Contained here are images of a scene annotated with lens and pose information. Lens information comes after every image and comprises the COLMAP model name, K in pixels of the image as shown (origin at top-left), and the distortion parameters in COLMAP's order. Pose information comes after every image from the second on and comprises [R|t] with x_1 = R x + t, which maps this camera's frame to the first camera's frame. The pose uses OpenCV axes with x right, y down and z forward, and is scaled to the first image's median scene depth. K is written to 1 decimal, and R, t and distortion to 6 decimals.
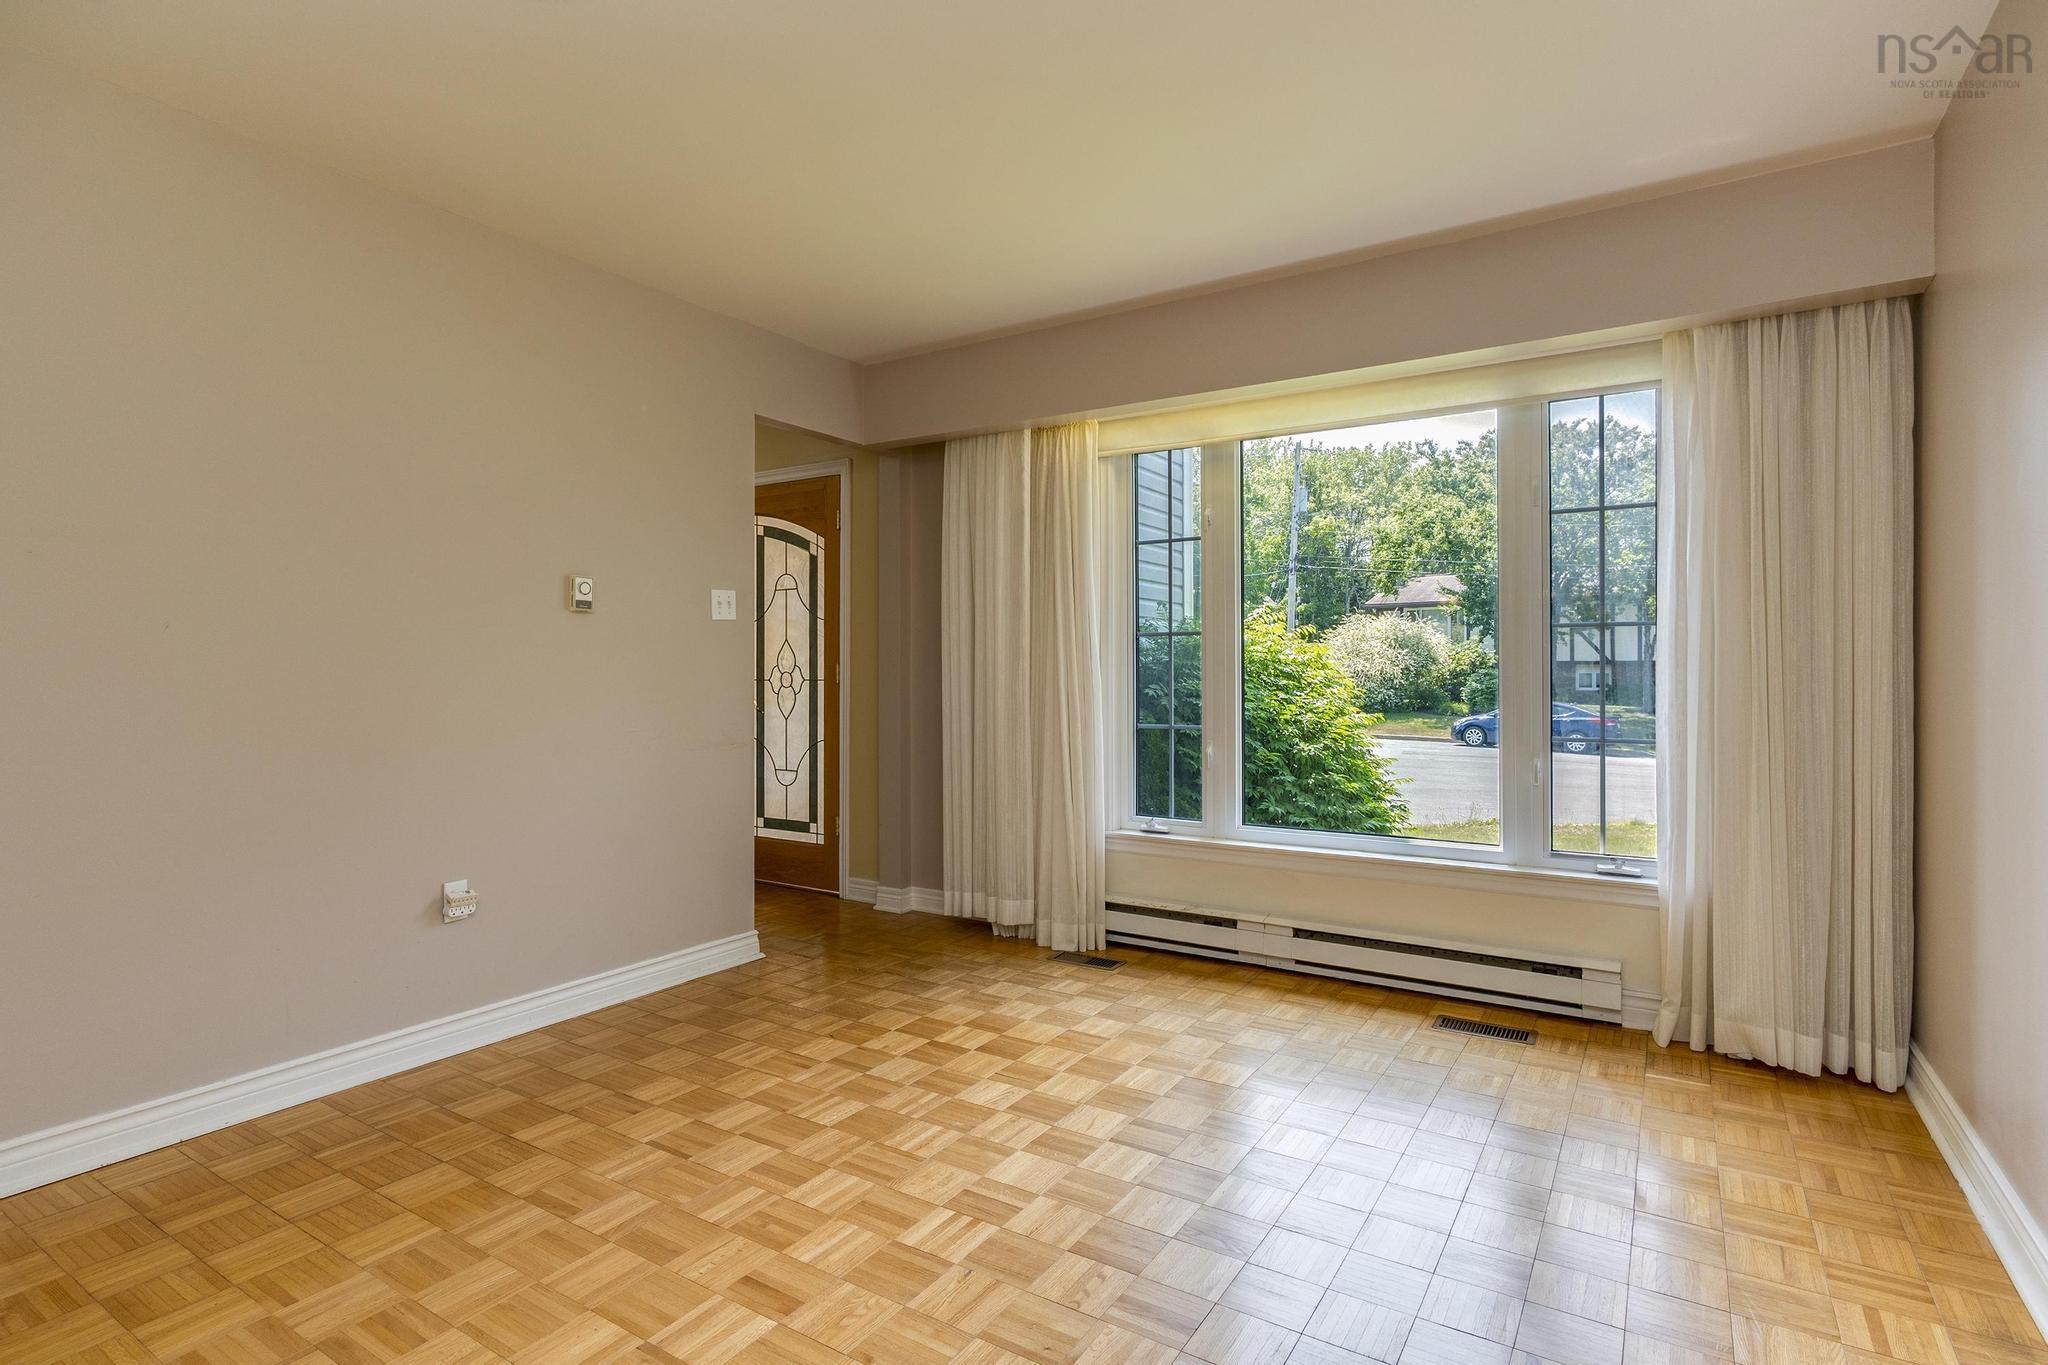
lens RADIAL K [[1035.8, 0, 1013.6], [0, 1035.8, 678.9], [0, 0, 1]] dist [0.000589, 0.000224]
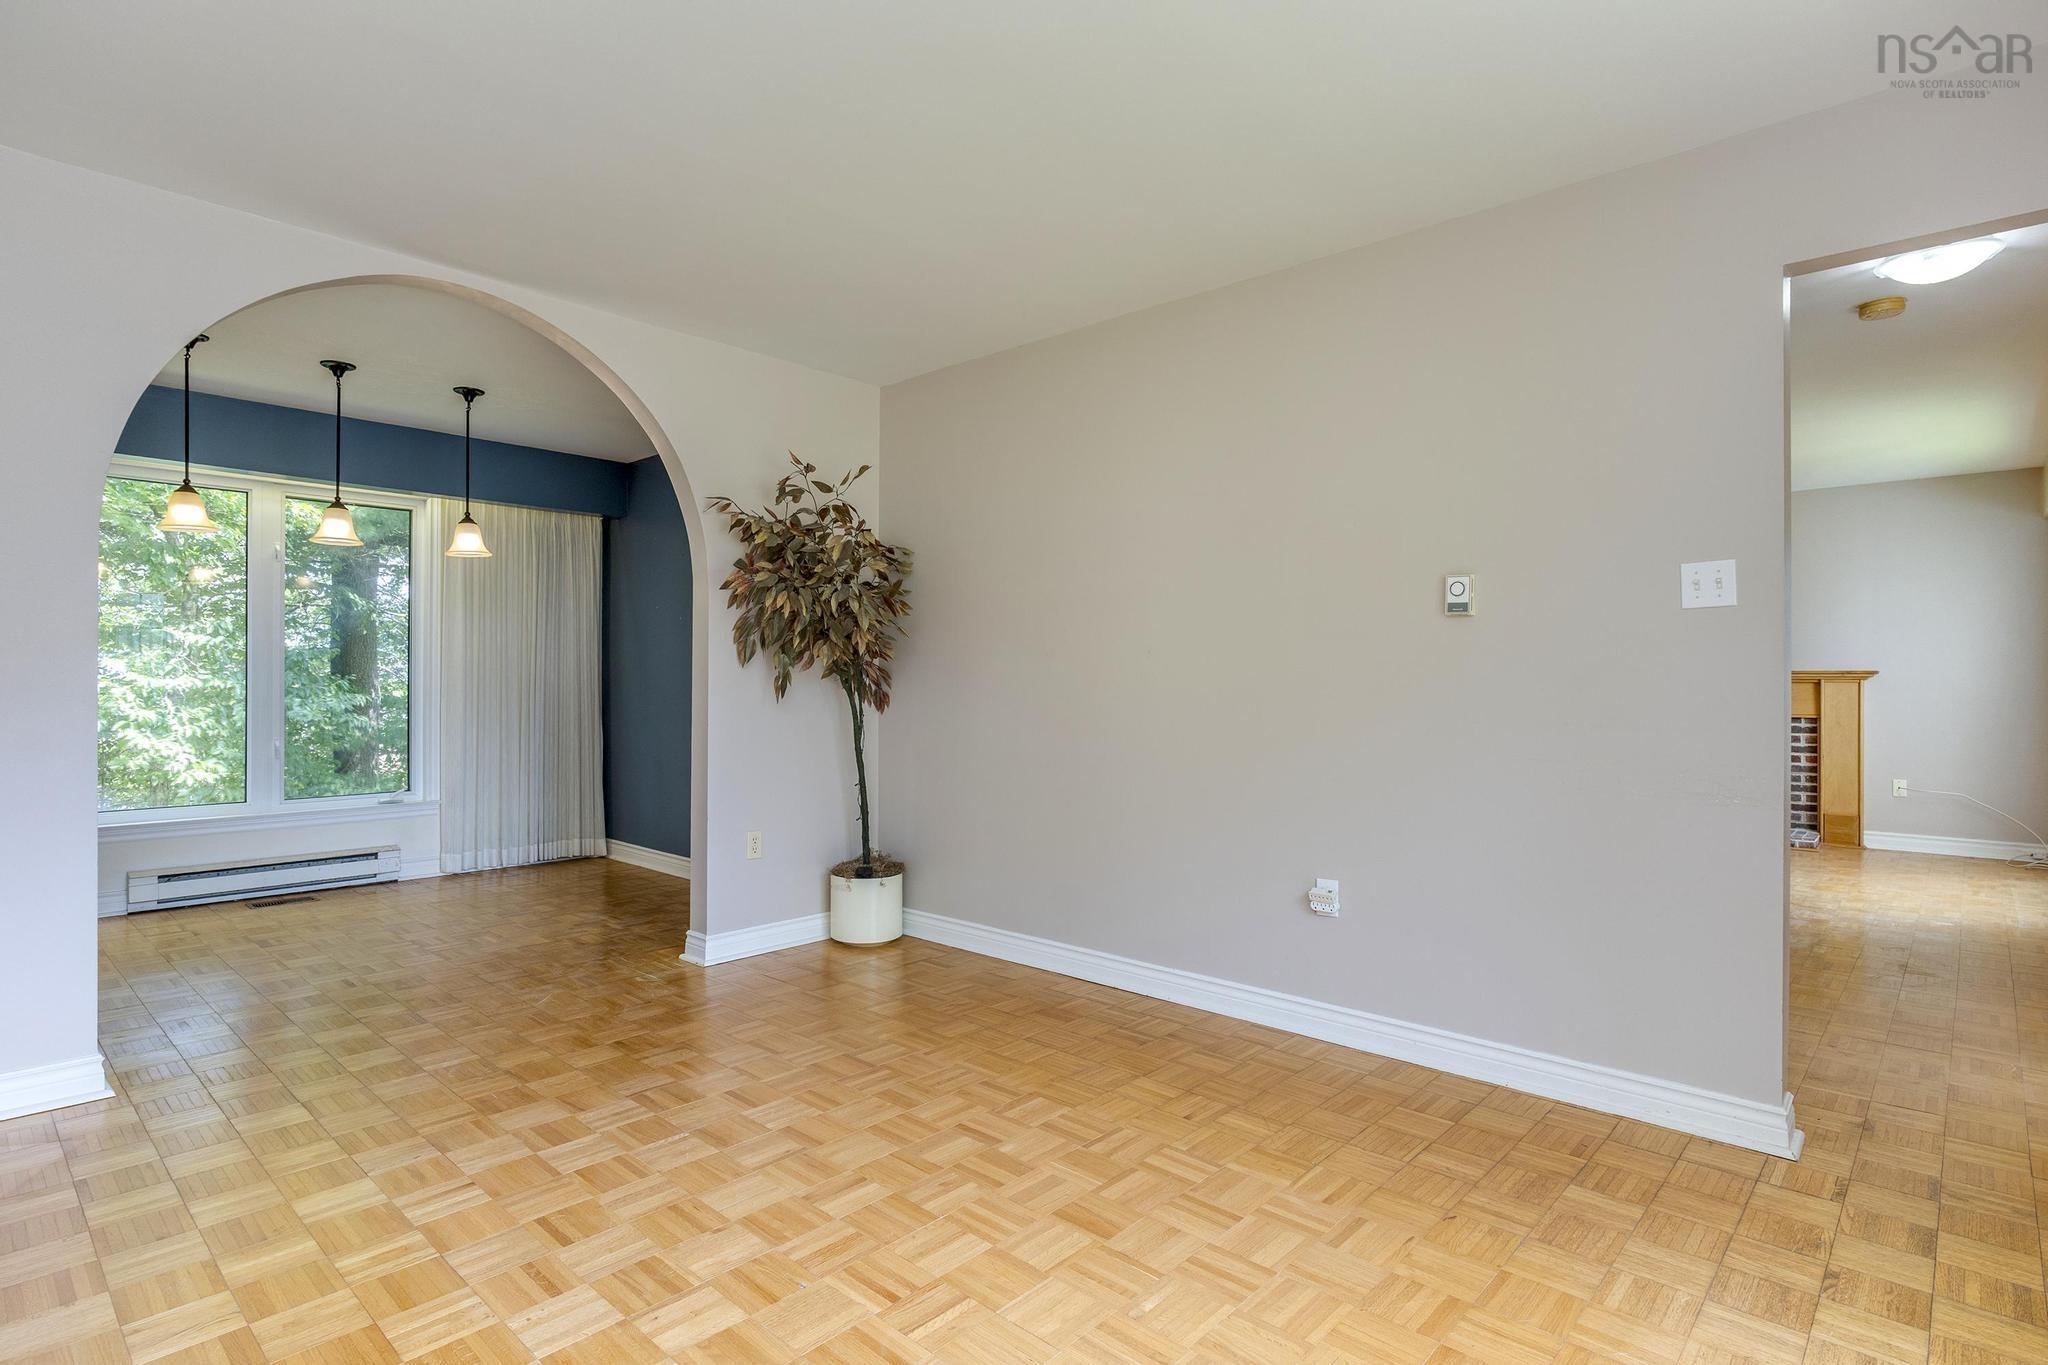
lens RADIAL K [[1035.8, 0, 1021.3], [0, 1035.8, 679.3], [0, 0, 1]] dist [0.000589, 0.000224]
pose [[-0.172811, -0.002526, -0.984952, 0.508967], [-0.010839, 0.999941, -0.000663, -0.006063], [0.984895, 0.010561, -0.172829, 0.778322]]
